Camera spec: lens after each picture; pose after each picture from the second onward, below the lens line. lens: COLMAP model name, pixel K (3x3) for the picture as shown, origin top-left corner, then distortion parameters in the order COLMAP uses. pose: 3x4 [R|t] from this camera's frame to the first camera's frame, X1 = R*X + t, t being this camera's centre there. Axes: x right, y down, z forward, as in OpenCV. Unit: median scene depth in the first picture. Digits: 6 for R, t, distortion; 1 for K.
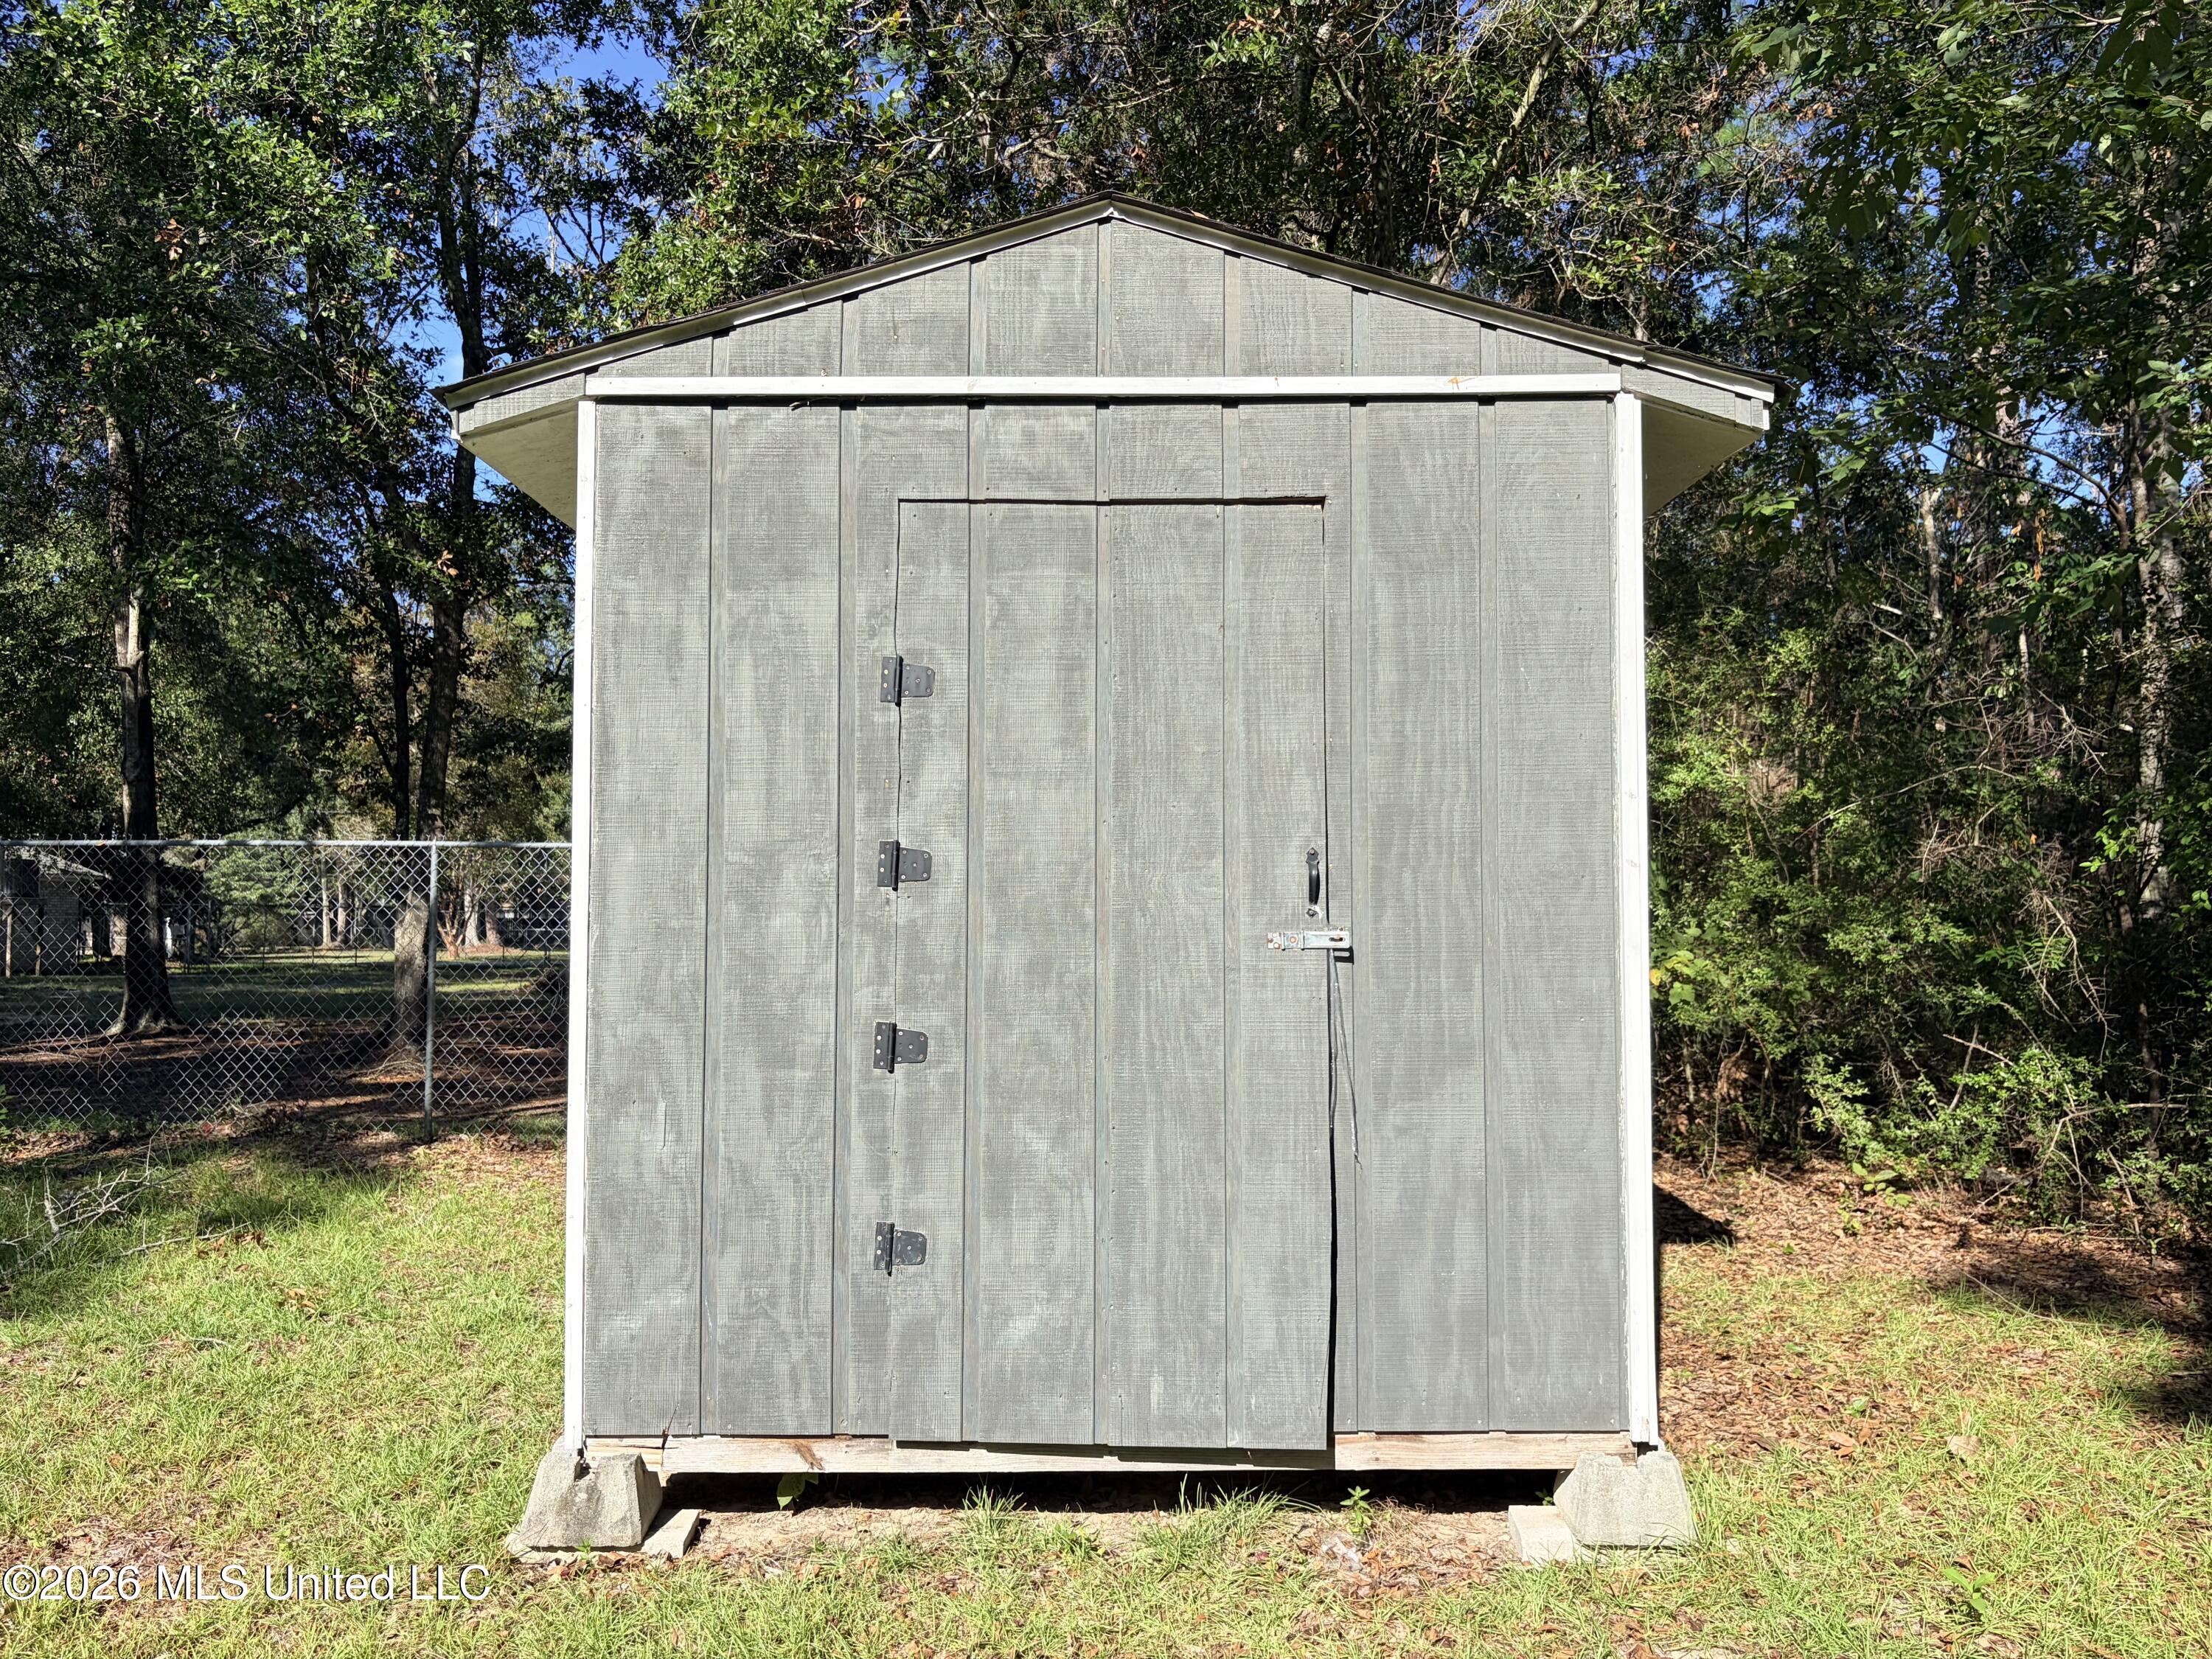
lens RADIAL K [[1687.9, 0, 1100.6], [0, 1687.9, 821.9], [0, 0, 1]] dist [0.066067, -0.064761]
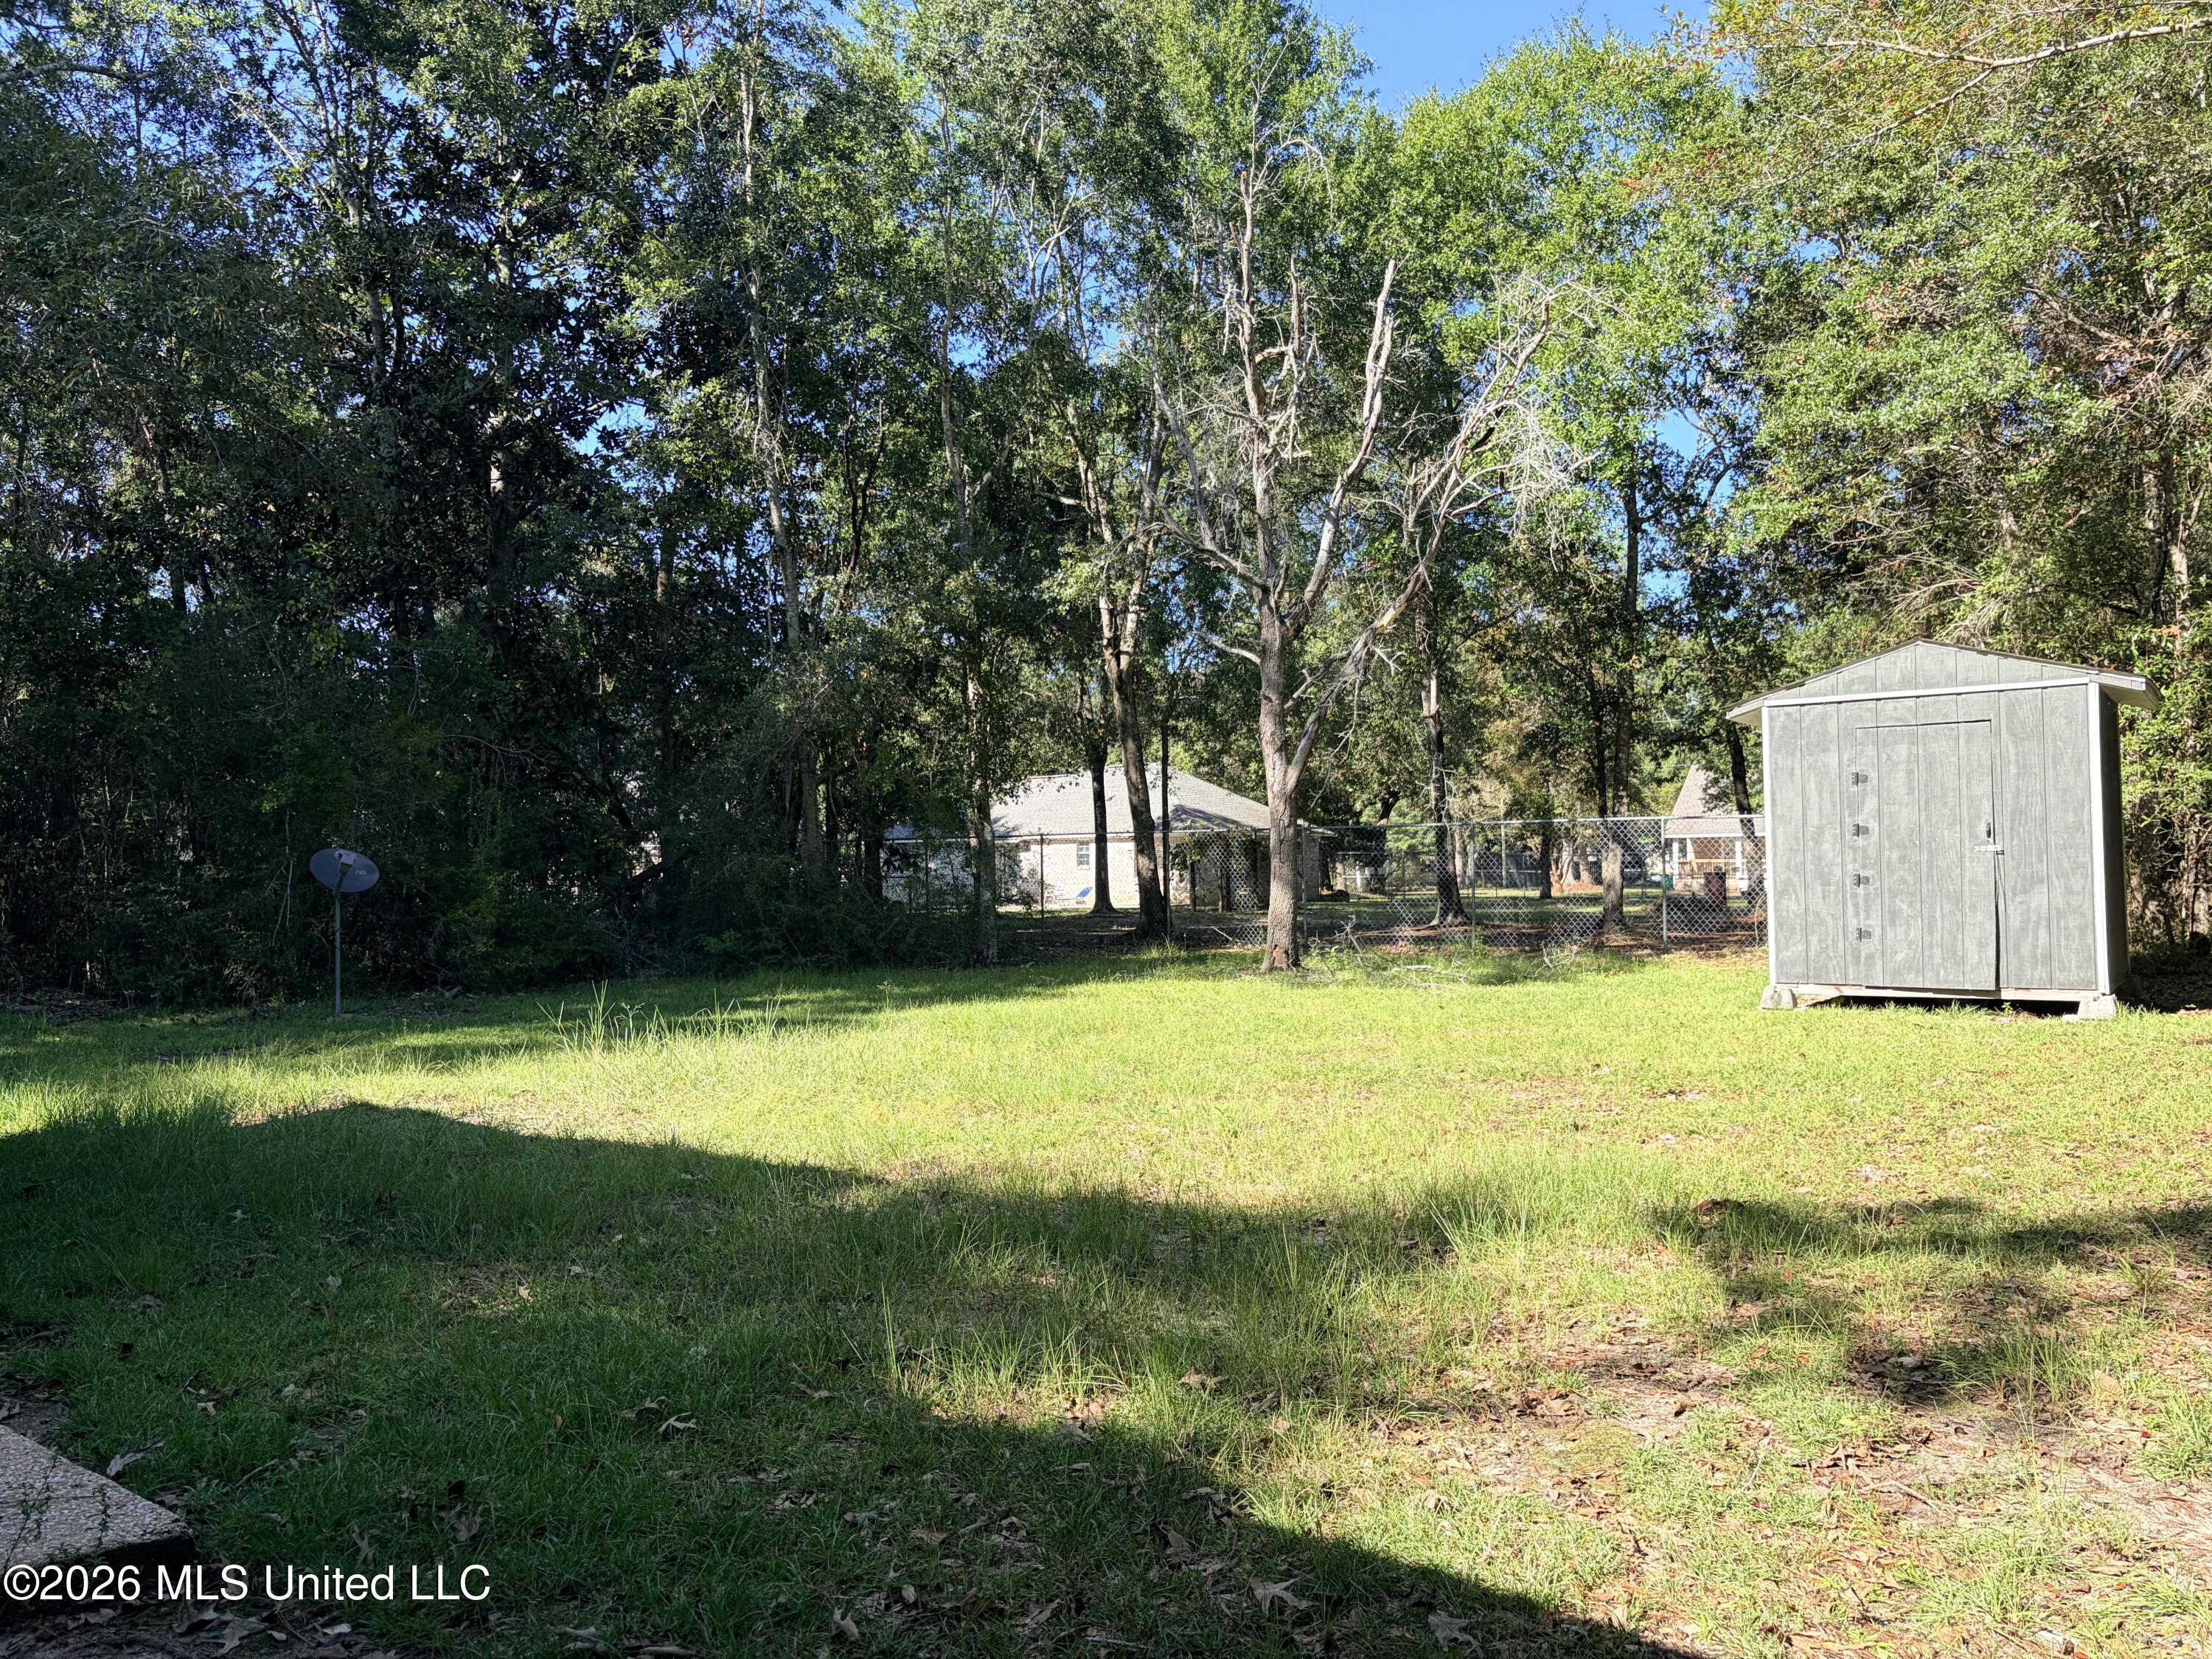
lens RADIAL K [[1687.9, 0, 1100.6], [0, 1687.9, 821.9], [0, 0, 1]] dist [0.066067, -0.064761]
pose [[0.822789, -0.031129, -0.567493, 0.611070], [0.049902, 0.998600, 0.017574, -0.135982], [0.566151, -0.042778, 0.823191, -2.893384]]
